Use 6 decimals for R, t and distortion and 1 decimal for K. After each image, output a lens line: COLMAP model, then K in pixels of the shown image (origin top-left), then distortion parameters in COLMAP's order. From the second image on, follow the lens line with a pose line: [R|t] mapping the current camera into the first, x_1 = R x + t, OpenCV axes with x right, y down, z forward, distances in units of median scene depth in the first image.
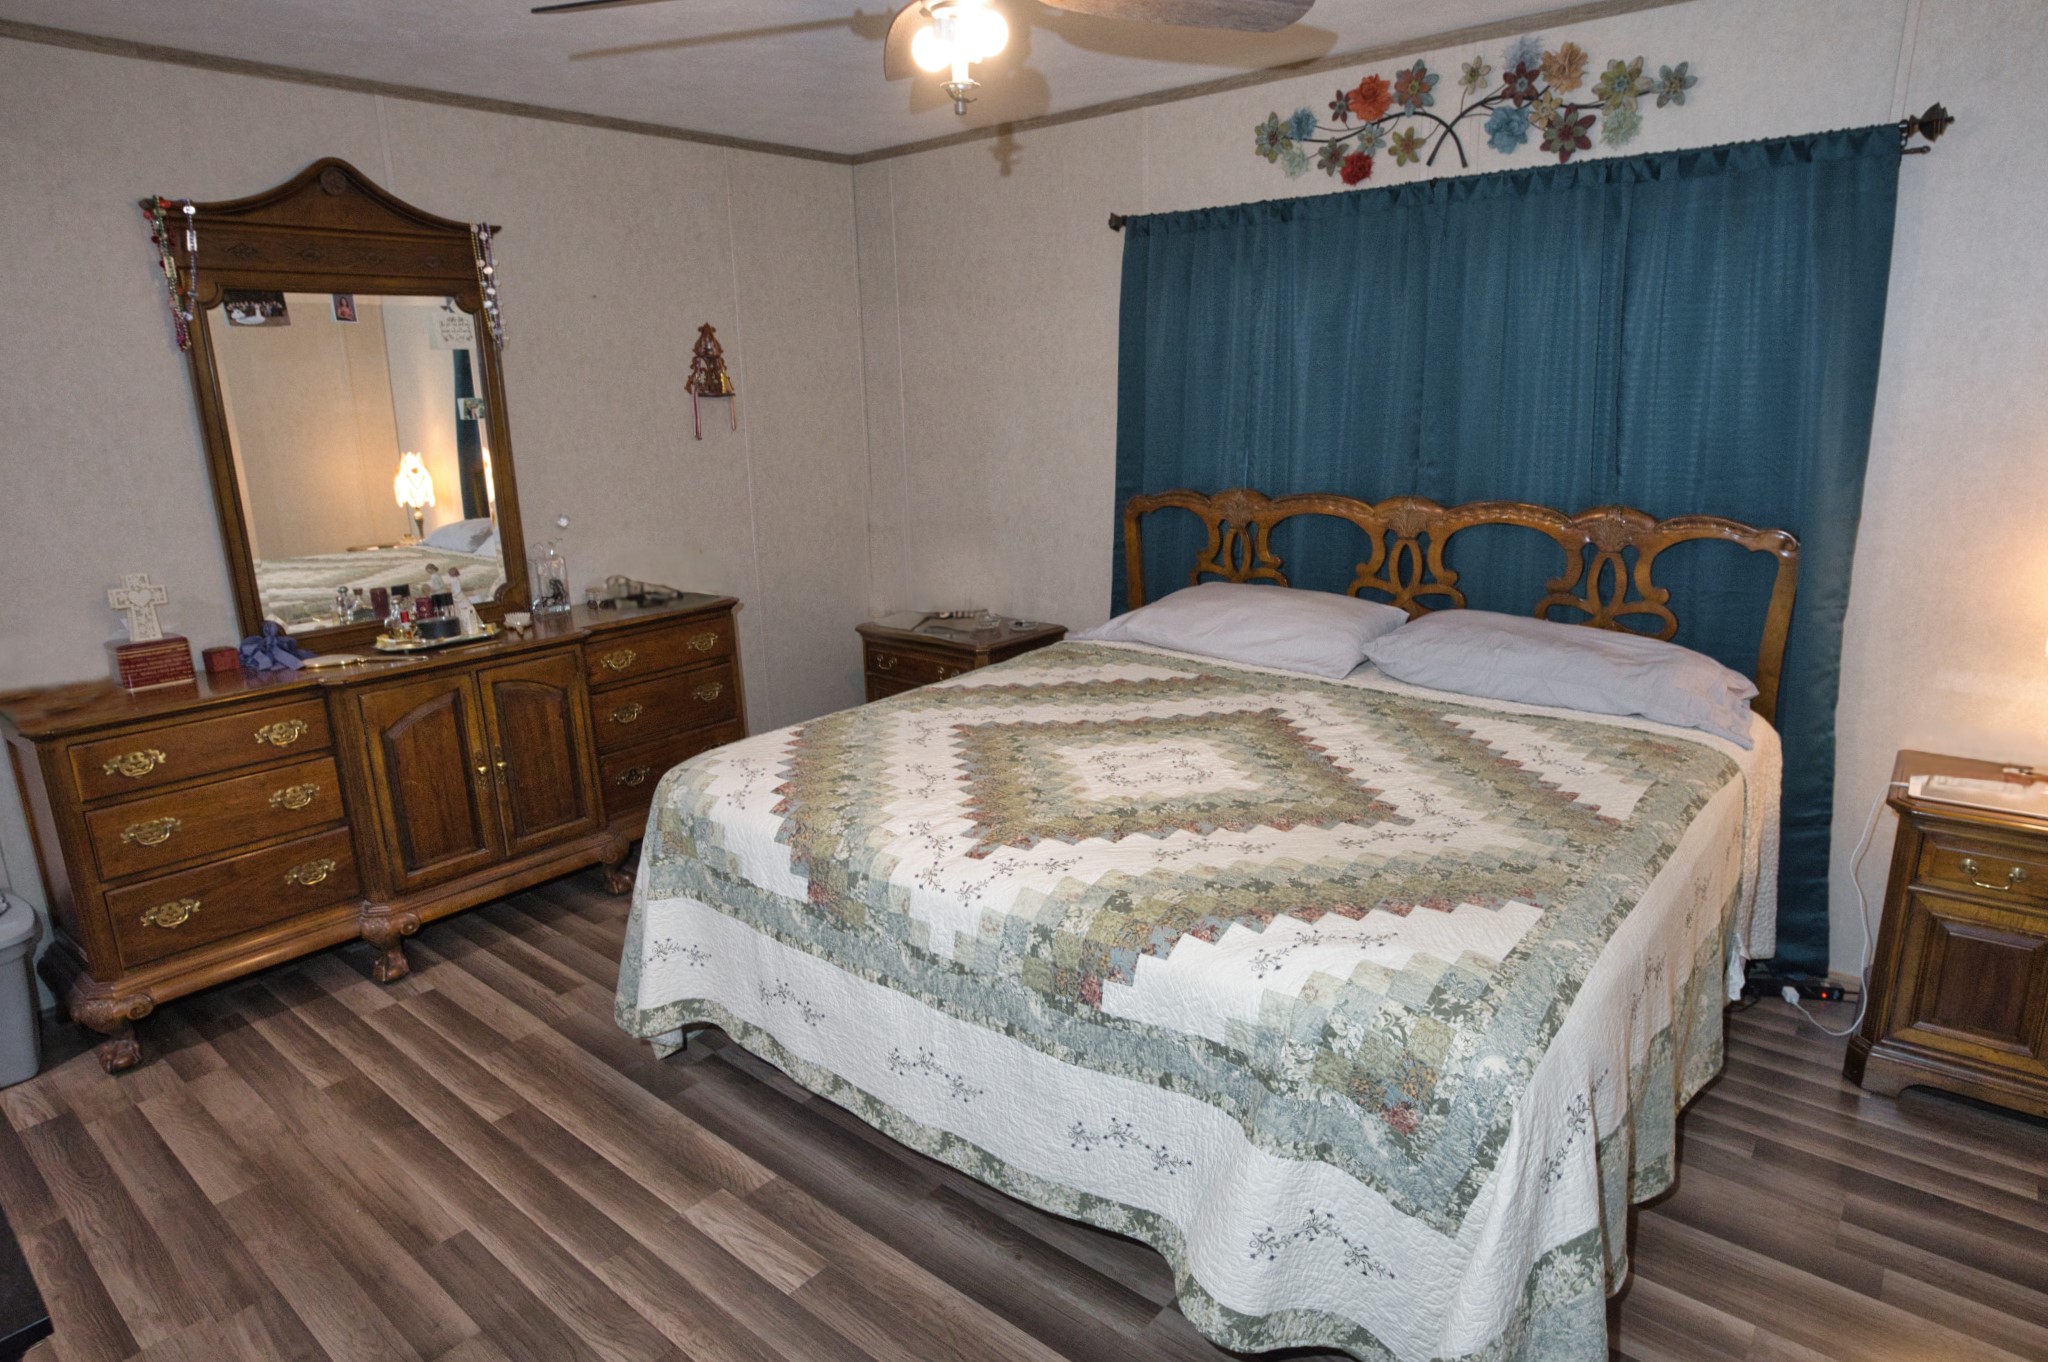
lens RADIAL K [[1169.1, 0, 1014.8], [0, 1169.1, 679.7], [0, 0, 1]] dist [-0.031692, 0.021631]
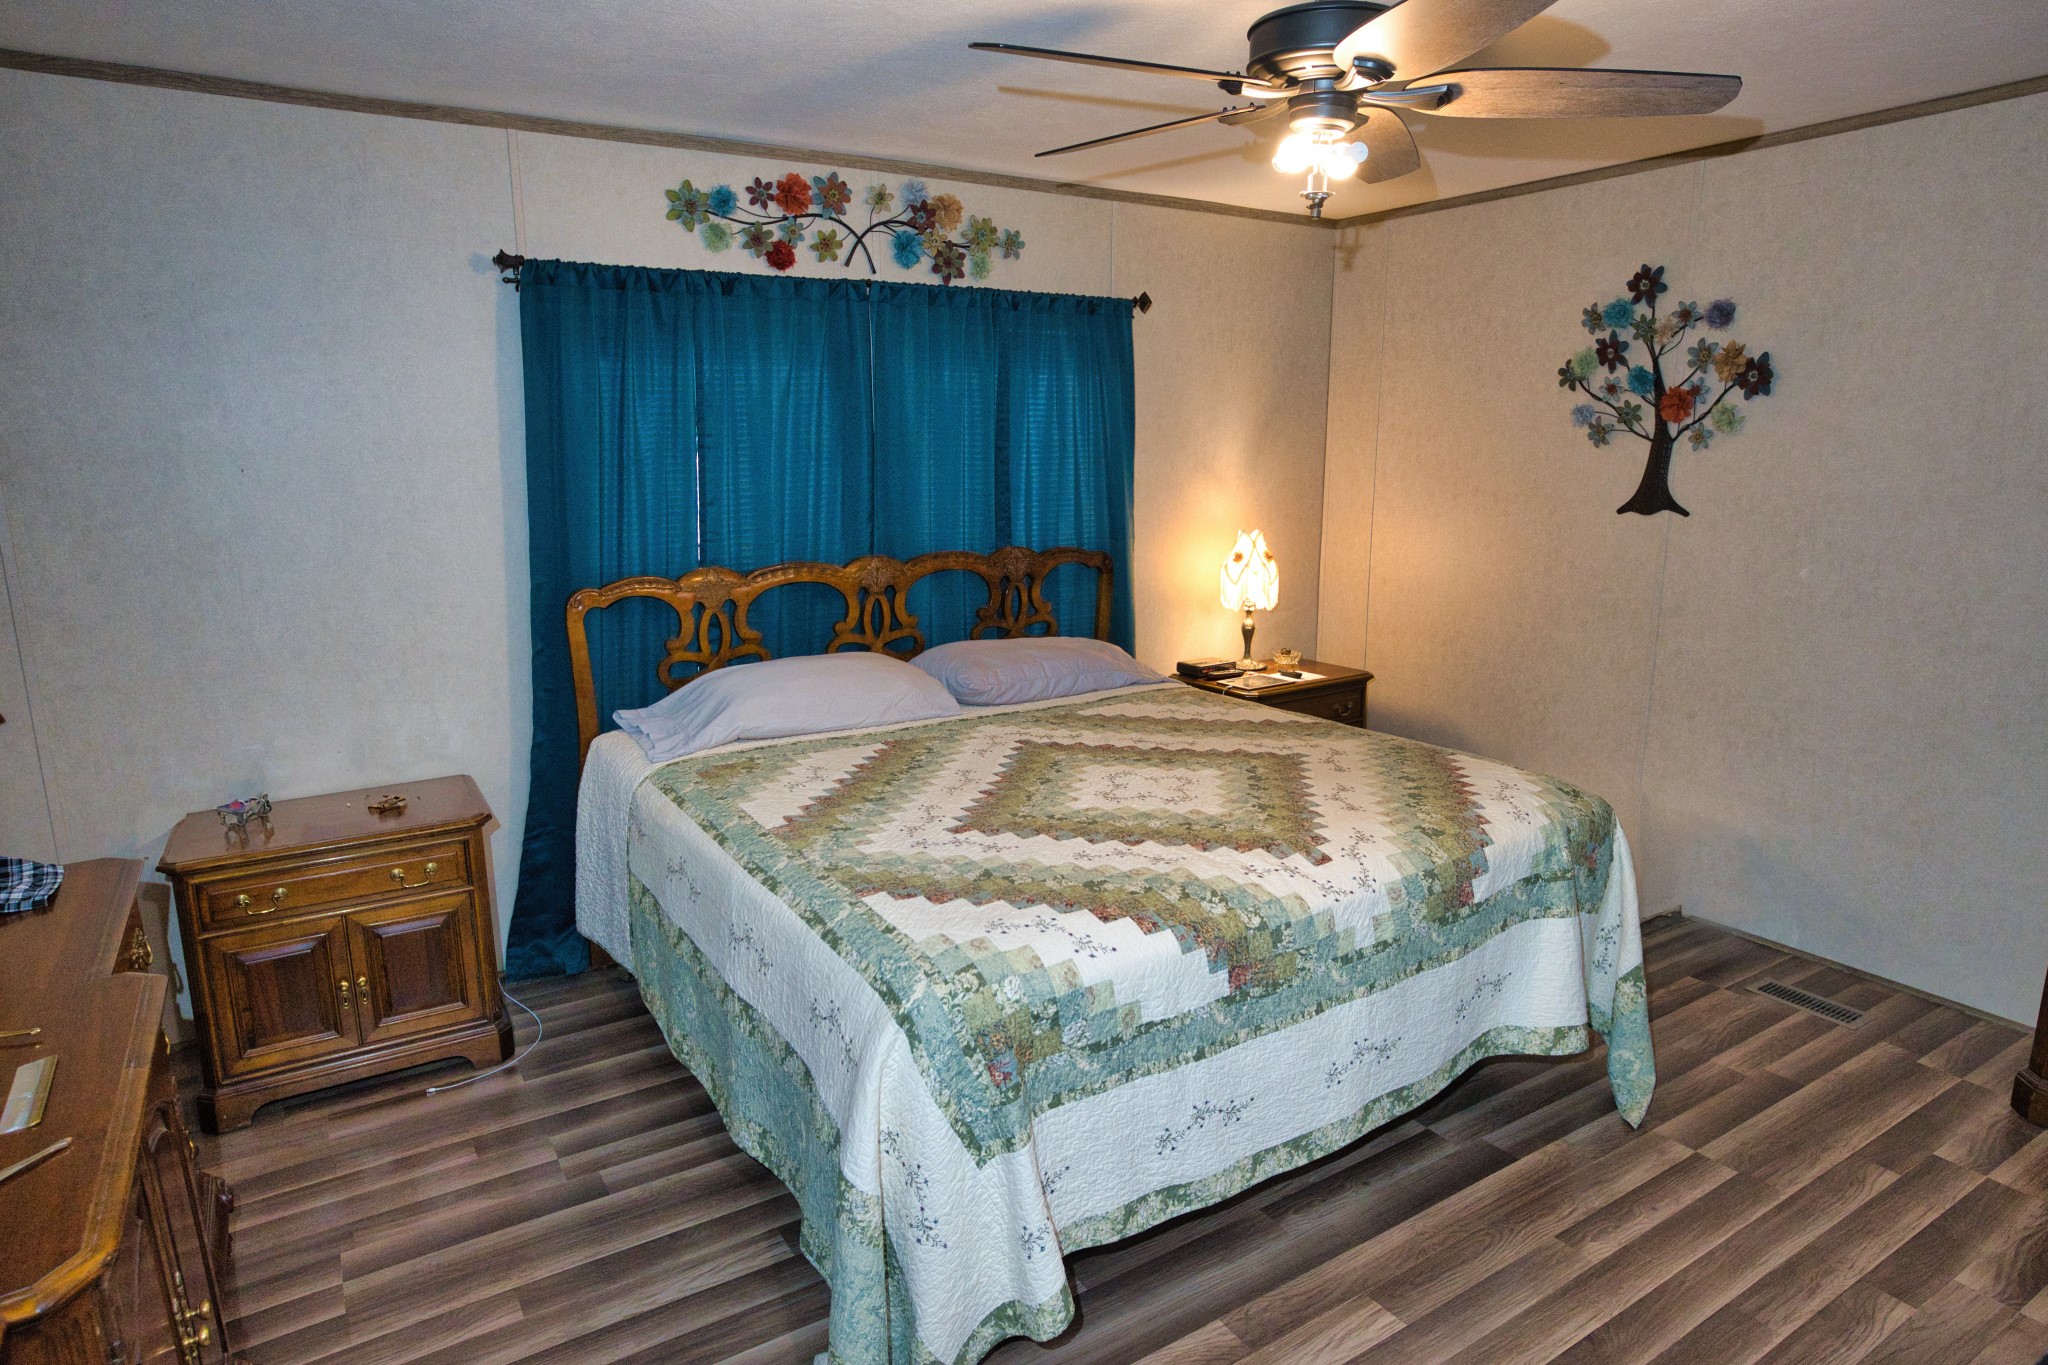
lens RADIAL K [[1169.1, 0, 1013.2], [0, 1169.1, 686.1], [0, 0, 1]] dist [-0.031692, 0.021631]
pose [[0.311070, -0.177024, 0.933755, -0.826754], [0.238477, 0.965605, 0.103616, -0.144853], [-0.919980, 0.190448, 0.342587, 0.615375]]
